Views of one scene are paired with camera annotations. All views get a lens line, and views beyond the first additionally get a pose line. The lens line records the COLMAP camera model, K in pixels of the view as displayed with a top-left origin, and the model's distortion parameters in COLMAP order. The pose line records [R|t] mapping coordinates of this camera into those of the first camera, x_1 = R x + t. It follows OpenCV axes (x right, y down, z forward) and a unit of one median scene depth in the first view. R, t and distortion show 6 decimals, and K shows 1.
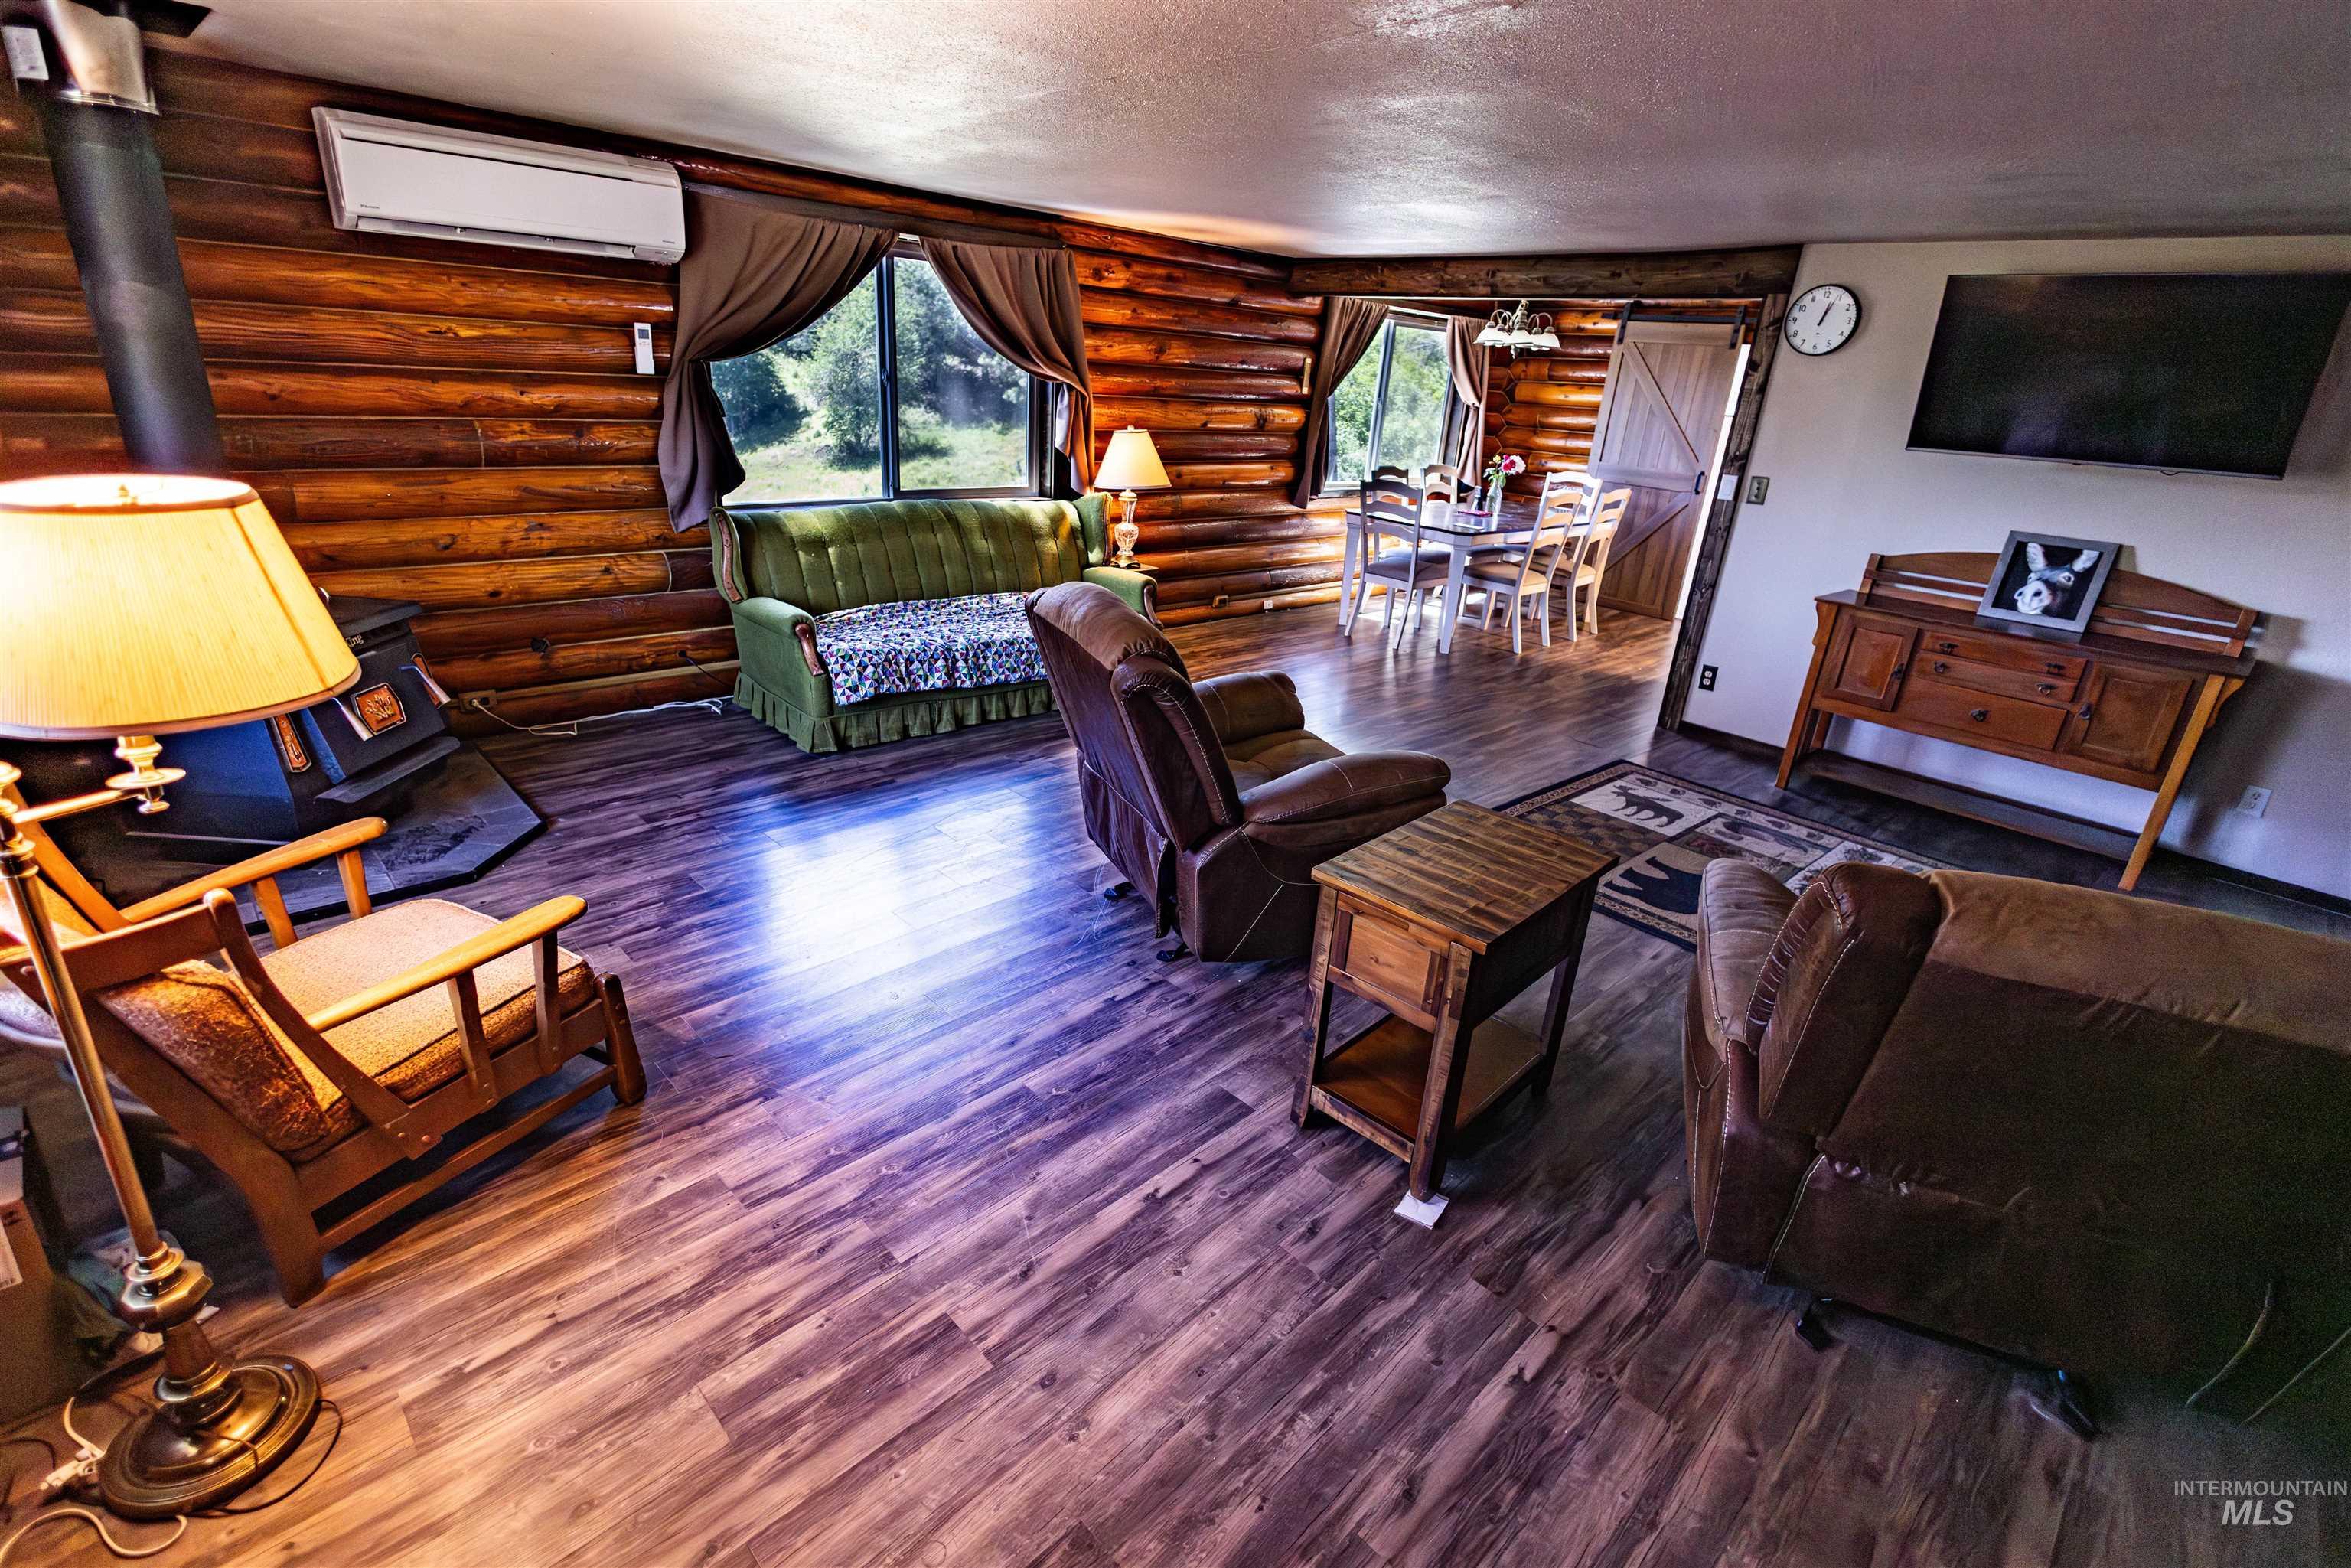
lens RADIAL K [[1084.7, 0, 1178.0], [0, 1084.7, 780.7], [0, 0, 1]] dist [0.006544, -0.000695]
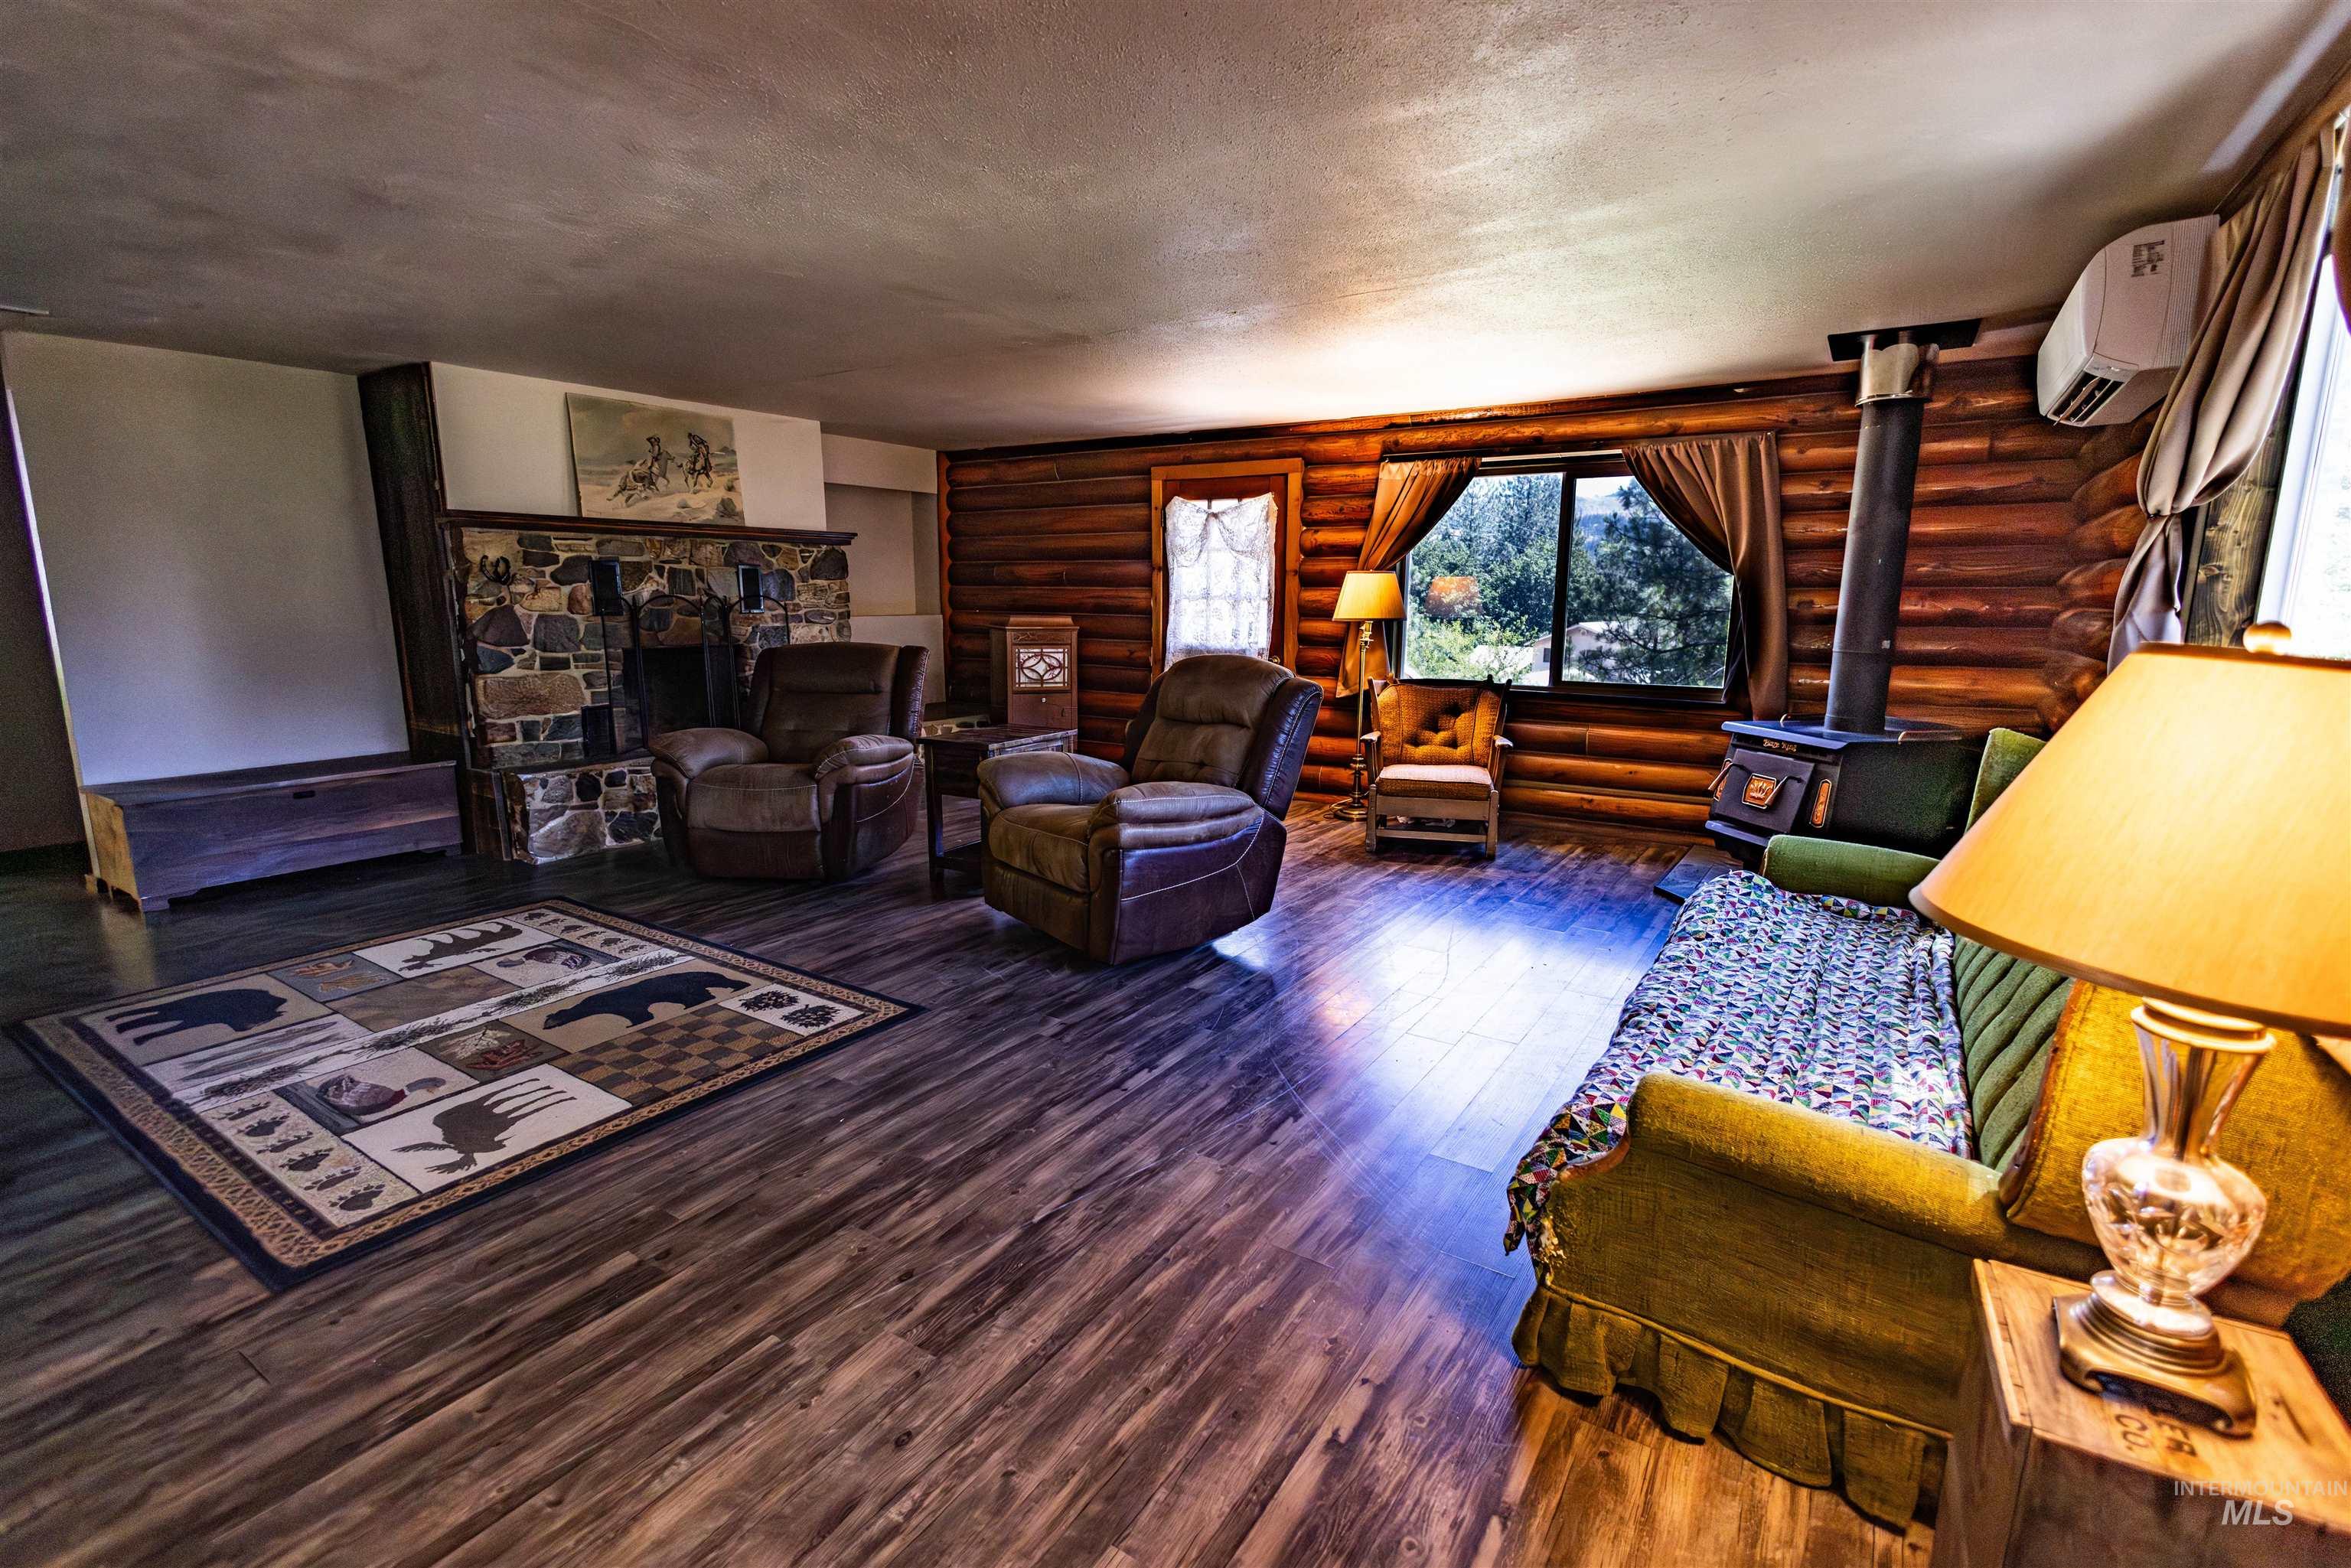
lens RADIAL K [[1084.7, 0, 1178.0], [0, 1084.7, 780.7], [0, 0, 1]] dist [0.006544, -0.000695]
pose [[-0.974579, -0.034337, -0.221399, 0.213468], [-0.143617, 0.854205, 0.499709, -0.494903], [0.171961, 0.518802, -0.837421, 1.513749]]
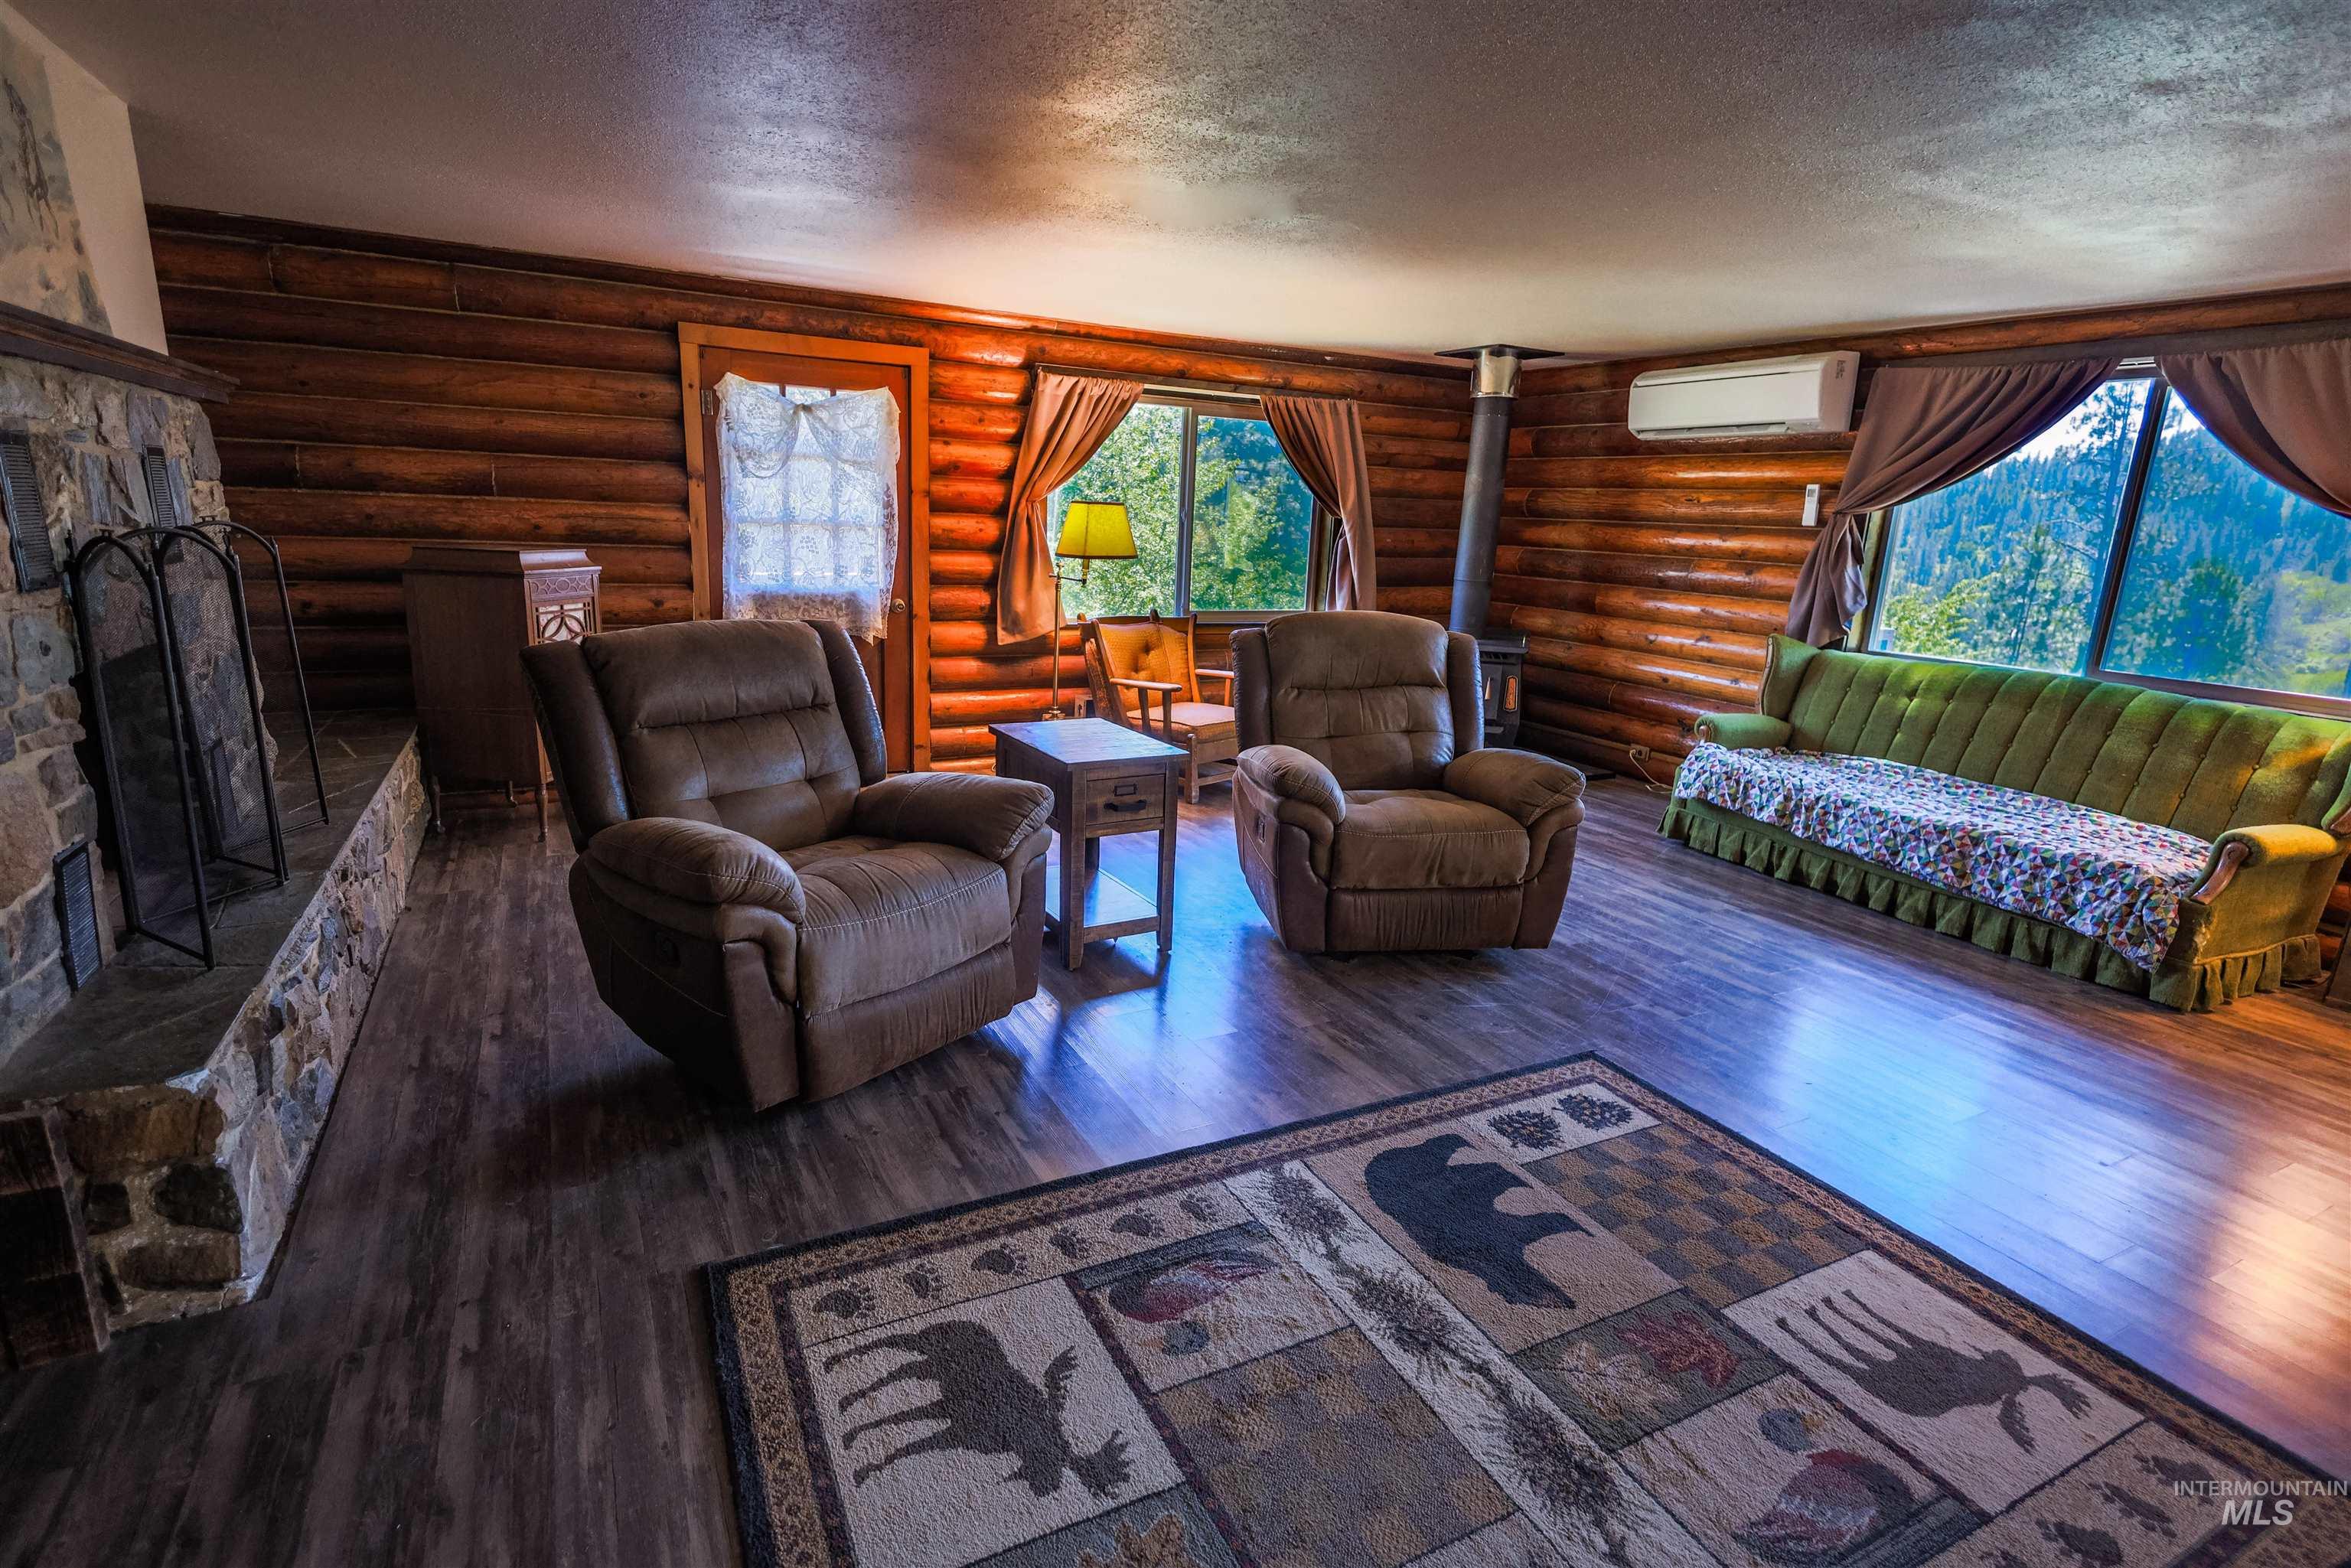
lens RADIAL K [[1156.1, 0, 1175.5], [0, 1156.1, 784.0], [0, 0, 1]] dist [0.001745, -0.000087]
pose [[-0.278110, 0.145678, -0.949438, 0.924242], [-0.405787, 0.878082, 0.253592, -0.170515], [0.870627, 0.455796, -0.185089, 0.764911]]
